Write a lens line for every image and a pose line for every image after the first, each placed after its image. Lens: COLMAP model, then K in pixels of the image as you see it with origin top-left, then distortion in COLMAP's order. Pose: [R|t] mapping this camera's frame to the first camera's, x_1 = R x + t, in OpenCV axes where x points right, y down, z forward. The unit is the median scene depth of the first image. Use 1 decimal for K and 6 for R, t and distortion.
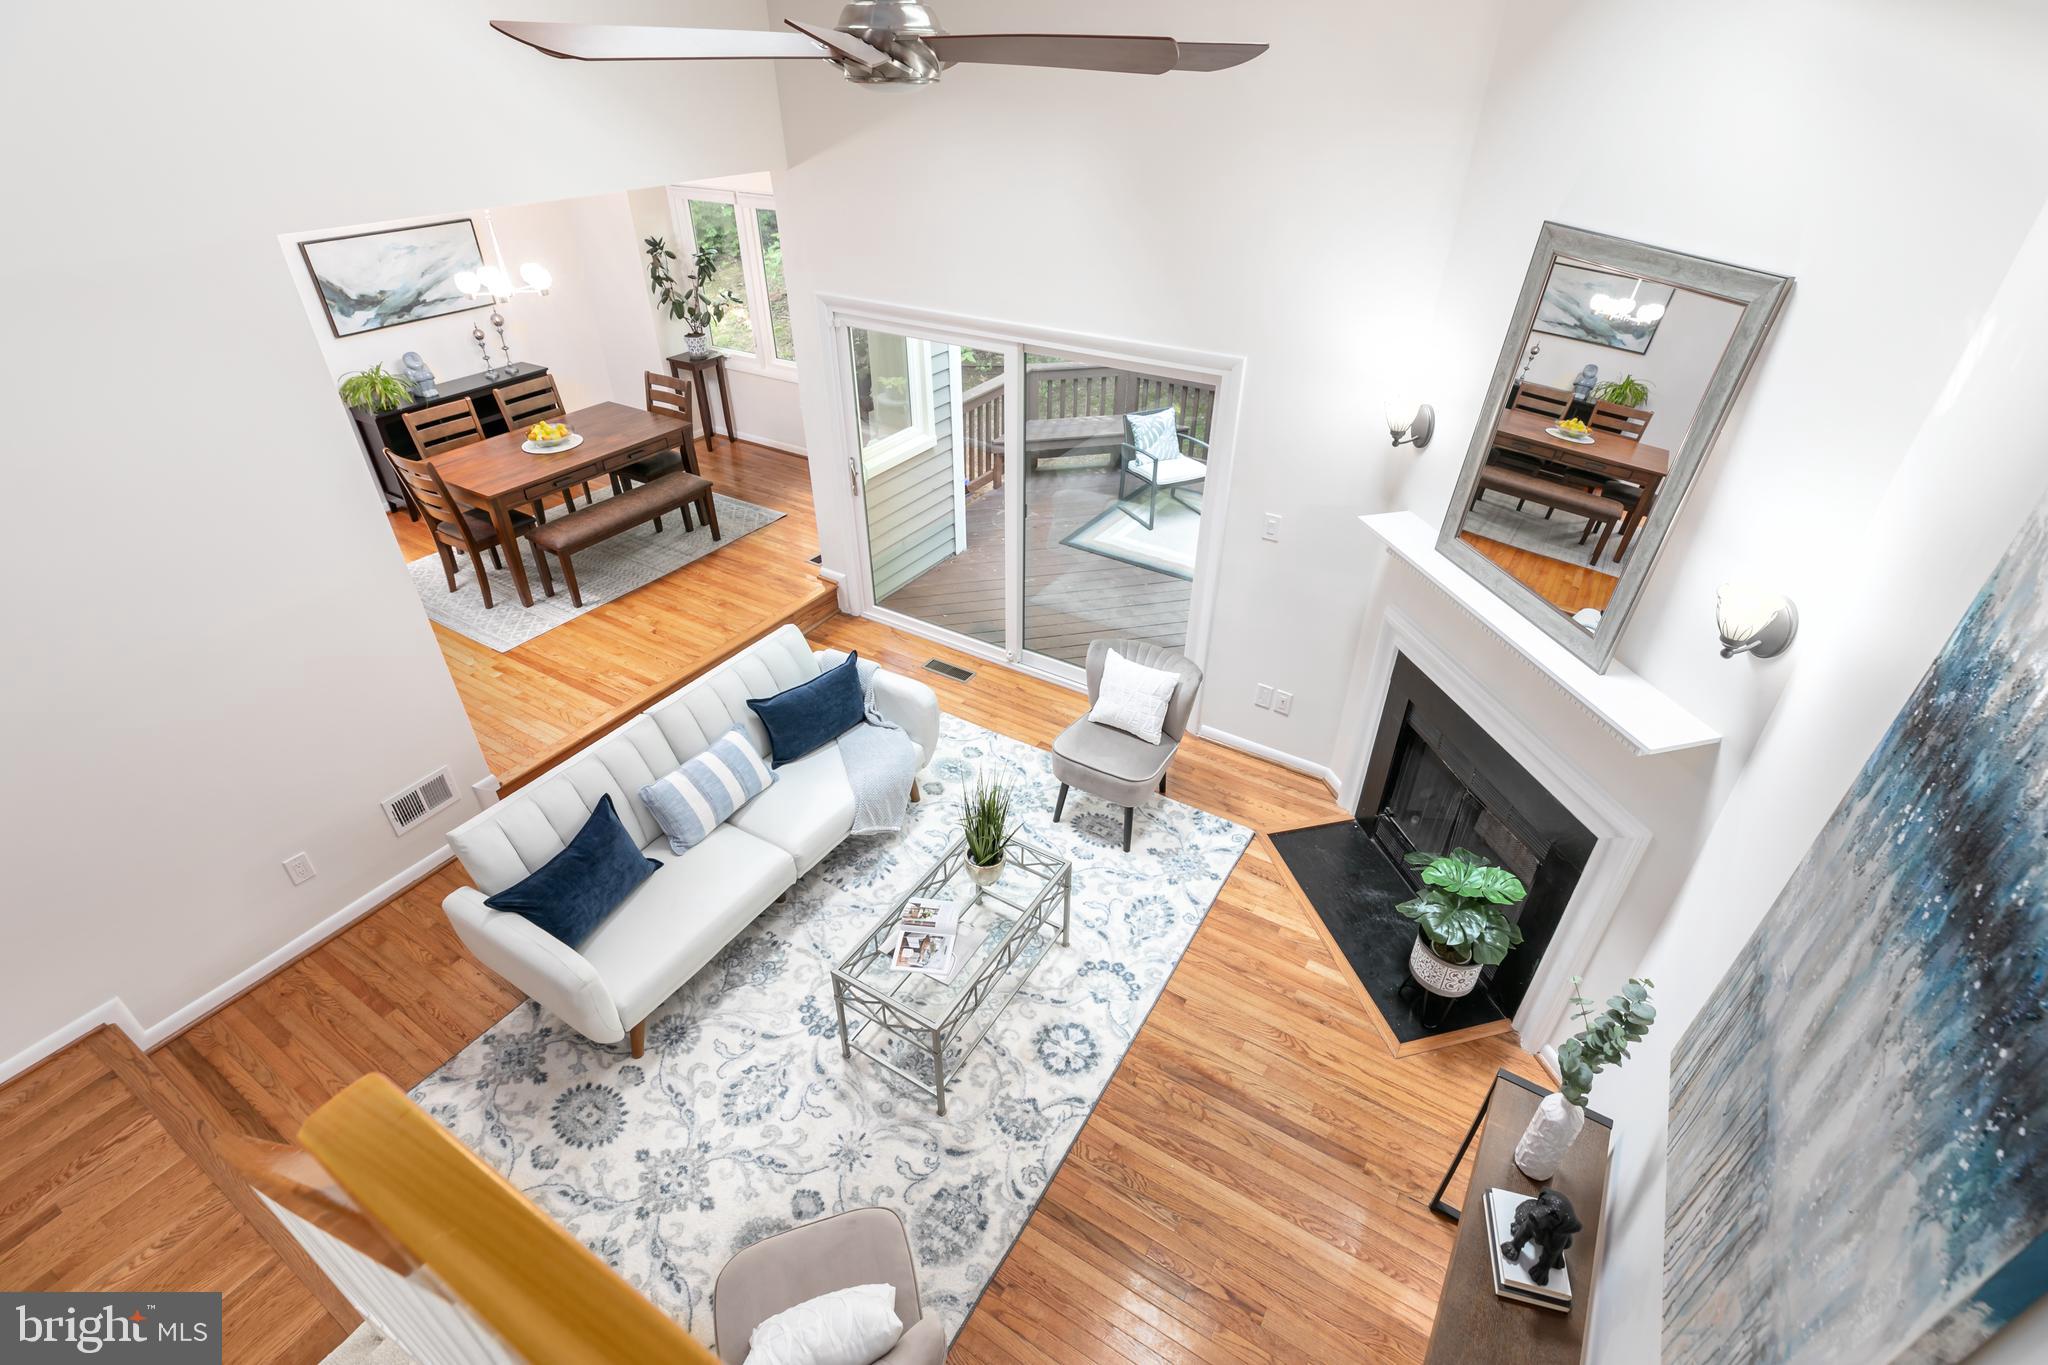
lens RADIAL K [[940.2, 0, 1029.8], [0, 940.2, 689.4], [0, 0, 1]] dist [-0.011348, 0.000191]
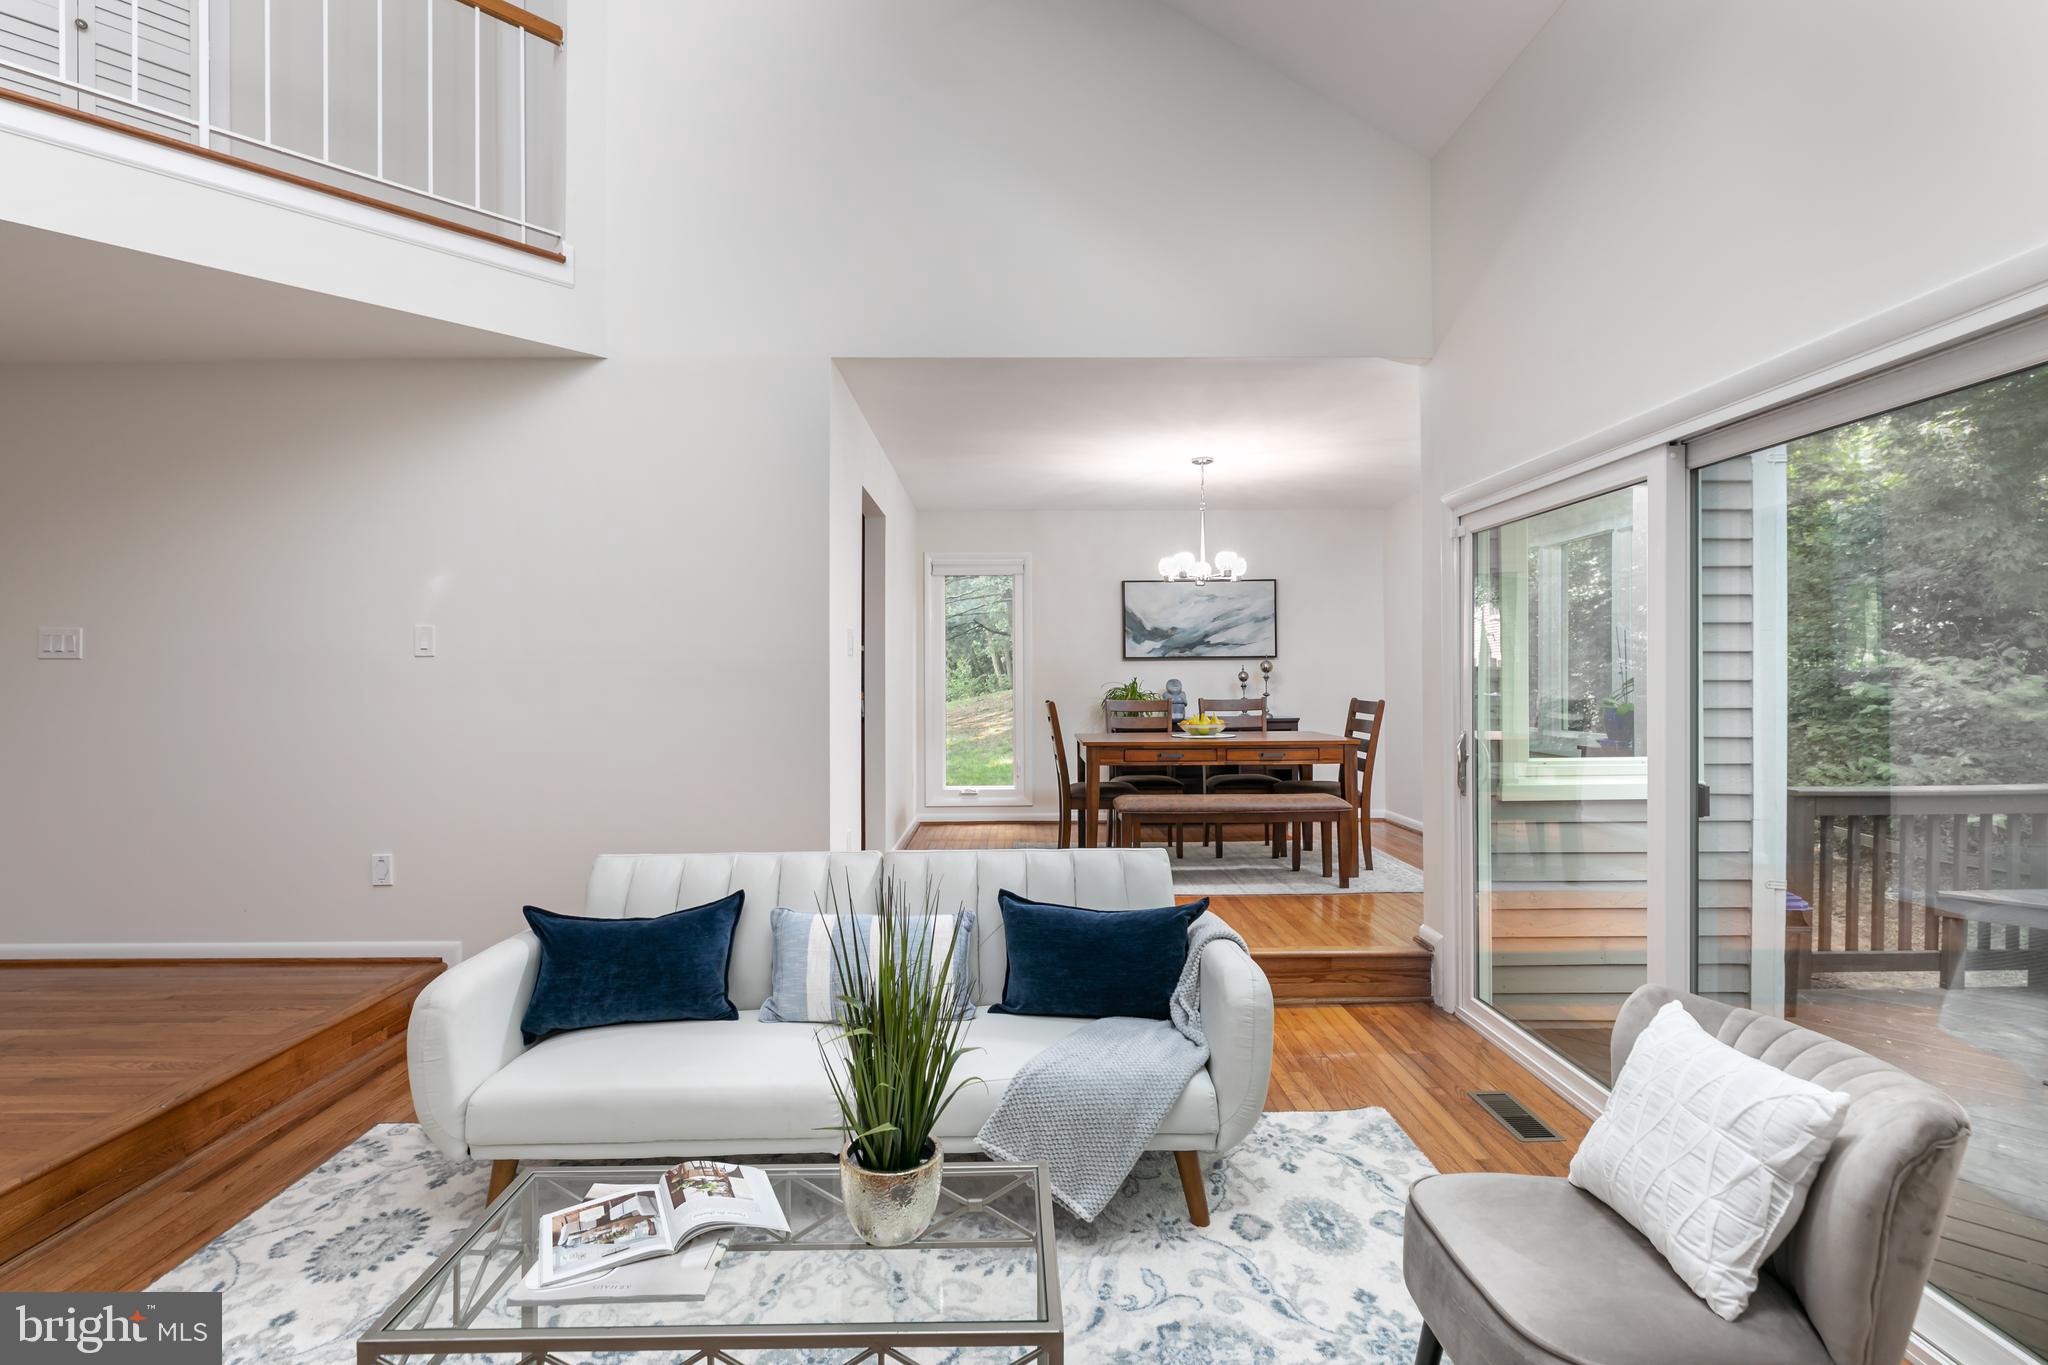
lens RADIAL K [[987.7, 0, 1025.3], [0, 987.7, 692.5], [0, 0, 1]] dist [-0.010429, 0.000962]
pose [[0.538232, 0.001568, -0.842795, 0.188526], [-0.467559, 0.832557, -0.297048, 0.061277], [0.701209, 0.553937, 0.448842, 0.411544]]
